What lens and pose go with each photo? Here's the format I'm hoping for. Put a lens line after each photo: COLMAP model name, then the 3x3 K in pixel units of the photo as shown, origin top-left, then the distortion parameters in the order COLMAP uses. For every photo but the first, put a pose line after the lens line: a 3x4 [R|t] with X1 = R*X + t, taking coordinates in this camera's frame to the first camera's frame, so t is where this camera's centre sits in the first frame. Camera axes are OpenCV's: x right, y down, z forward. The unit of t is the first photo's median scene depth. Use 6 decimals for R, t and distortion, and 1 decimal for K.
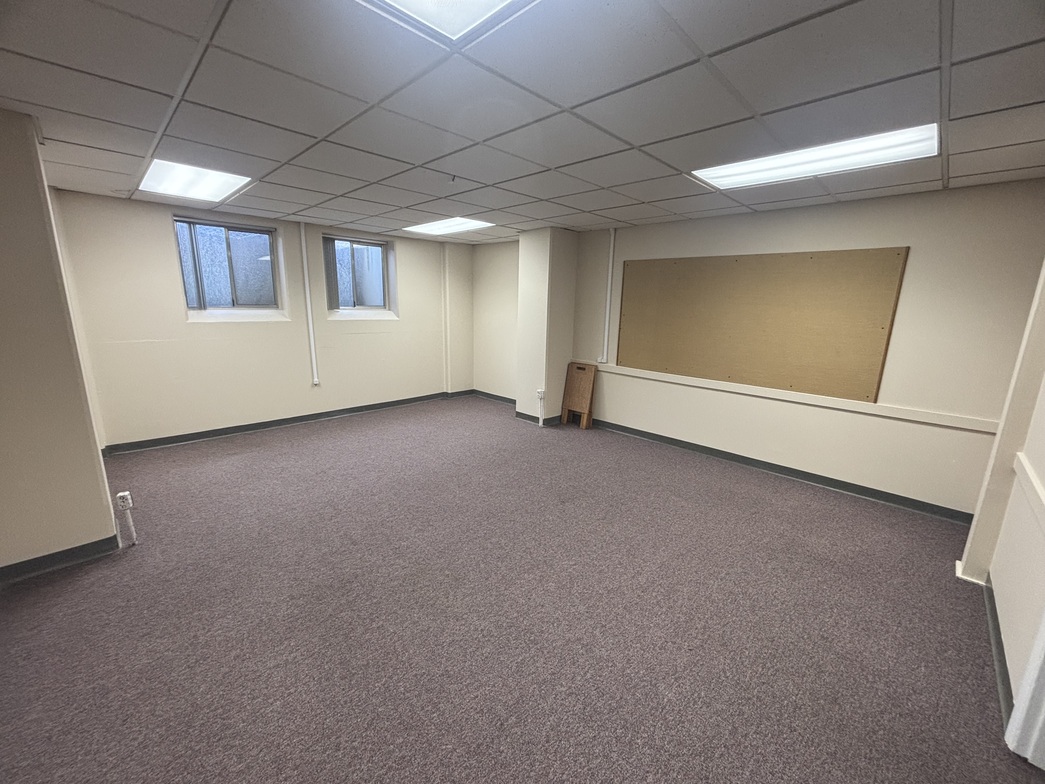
lens RADIAL K [[417.3, 0, 522.5], [0, 417.3, 392.0], [0, 0, 1]] dist [0.000823, 0.000447]
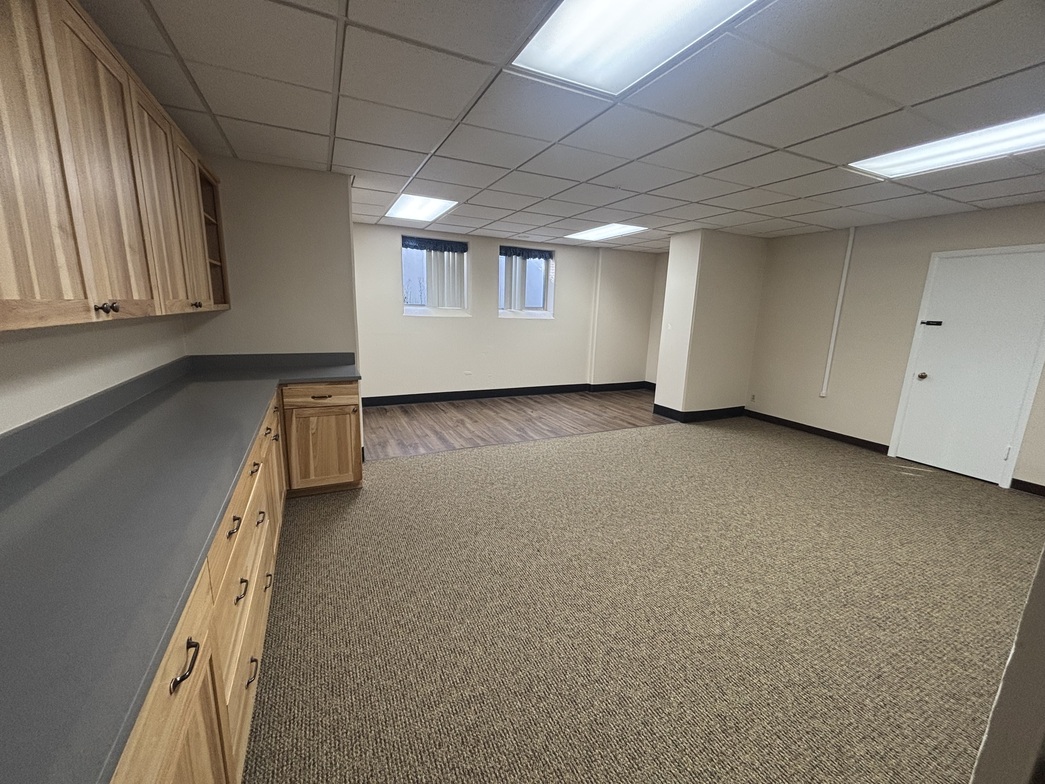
lens RADIAL K [[417.3, 0, 522.5], [0, 417.3, 392.0], [0, 0, 1]] dist [0.000823, 0.000447]
pose [[0.940212, 0.077114, -0.331746, 0.033408], [-0.083321, 0.996513, -0.004503, 0.080872], [0.330241, 0.031875, 0.943358, -0.172474]]
